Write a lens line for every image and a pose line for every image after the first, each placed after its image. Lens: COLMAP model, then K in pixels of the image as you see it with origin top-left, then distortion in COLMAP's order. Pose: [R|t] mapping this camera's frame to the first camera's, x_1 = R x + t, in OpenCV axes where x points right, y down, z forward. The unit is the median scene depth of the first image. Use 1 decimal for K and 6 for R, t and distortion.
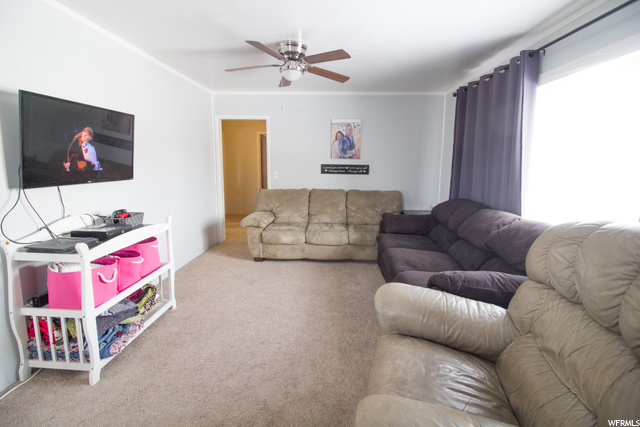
lens RADIAL K [[294.6, 0, 317.8], [0, 294.6, 209.1], [0, 0, 1]] dist [-0.012929, -0.001227]
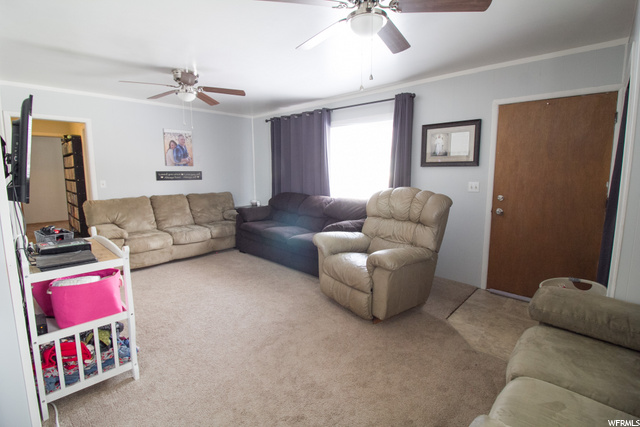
lens RADIAL K [[294.6, 0, 320.0], [0, 294.6, 210.2], [0, 0, 1]] dist [-0.012929, -0.001227]
pose [[0.657189, -0.113058, 0.745198, -0.420383], [0.124161, 0.991418, 0.040917, 0.011392], [-0.743429, 0.065634, 0.665587, -0.100645]]
